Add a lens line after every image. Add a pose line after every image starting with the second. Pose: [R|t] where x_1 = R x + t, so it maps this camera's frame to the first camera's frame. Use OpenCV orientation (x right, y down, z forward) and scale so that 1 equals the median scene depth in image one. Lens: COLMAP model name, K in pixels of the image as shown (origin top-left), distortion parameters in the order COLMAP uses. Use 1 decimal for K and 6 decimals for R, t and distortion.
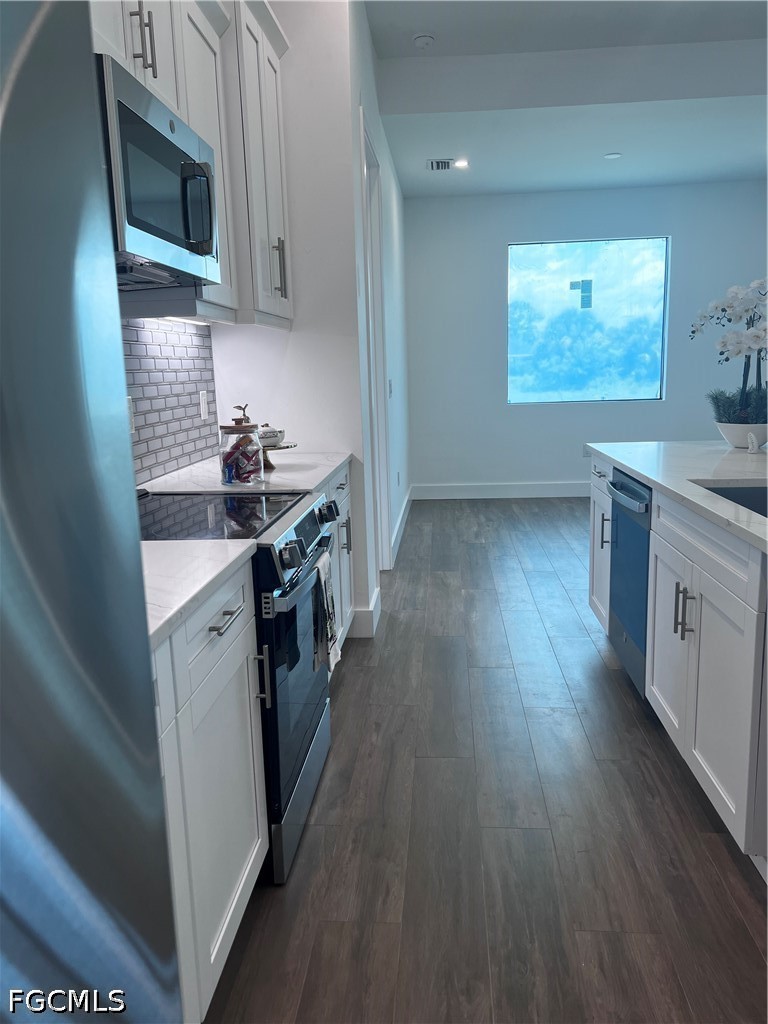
lens RADIAL K [[762.7, 0, 386.6], [0, 762.7, 516.7], [0, 0, 1]] dist [0.070842, -0.076471]
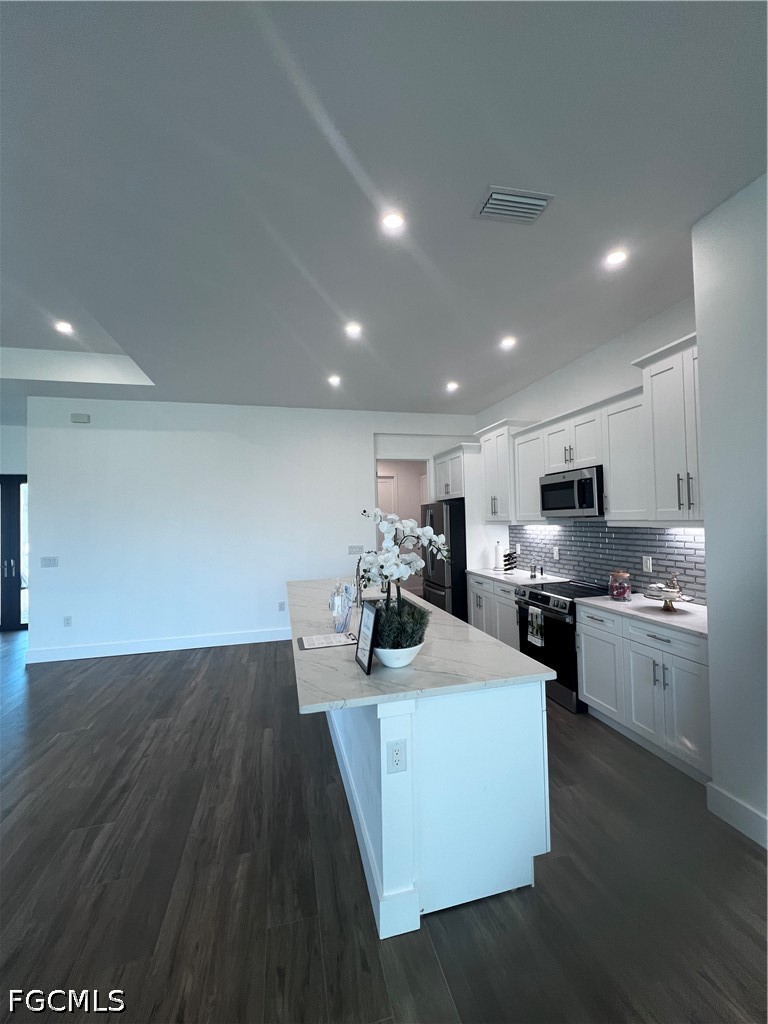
lens RADIAL K [[410.3, 0, 384.8], [0, 410.3, 511.2], [0, 0, 1]] dist [0.000147, 0.000176]
pose [[-0.946095, 0.045323, -0.320703, 0.702599], [-0.010897, 0.985146, 0.171372, -0.423796], [0.323707, 0.165629, -0.931548, 1.598848]]
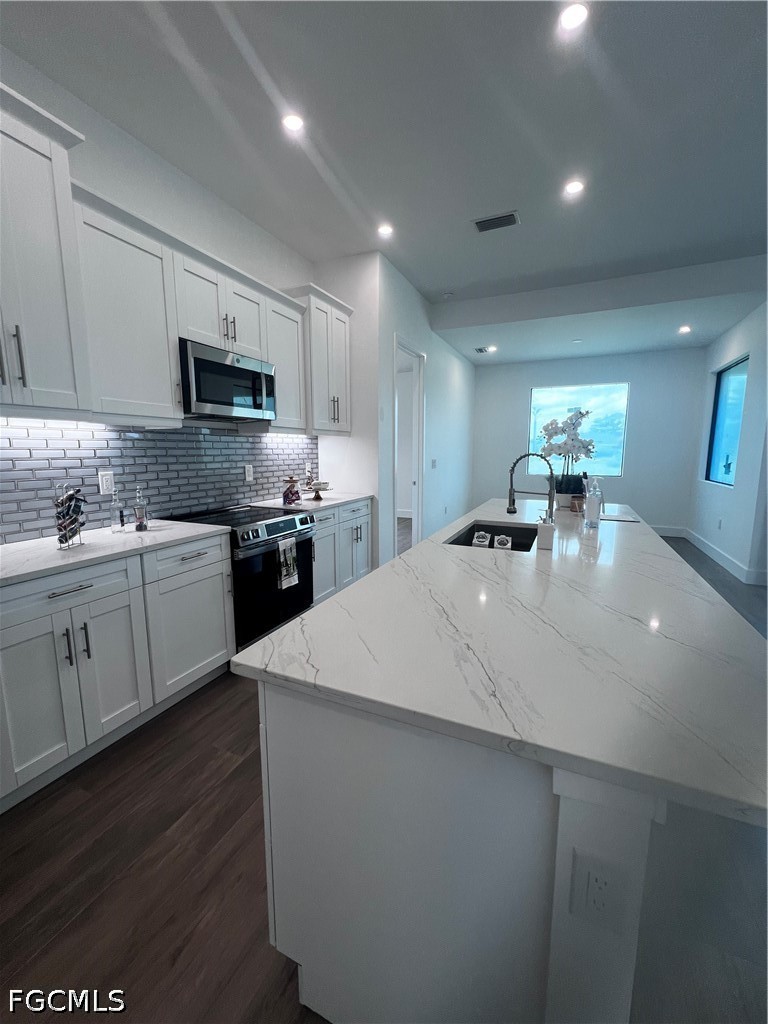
lens RADIAL K [[410.3, 0, 385.3], [0, 410.3, 510.8], [0, 0, 1]] dist [0.000147, 0.000176]
pose [[0.939079, 0.078463, -0.334625, 0.419932], [-0.091719, 0.995496, -0.023973, -0.019736], [0.331237, 0.053204, 0.942047, -0.044944]]
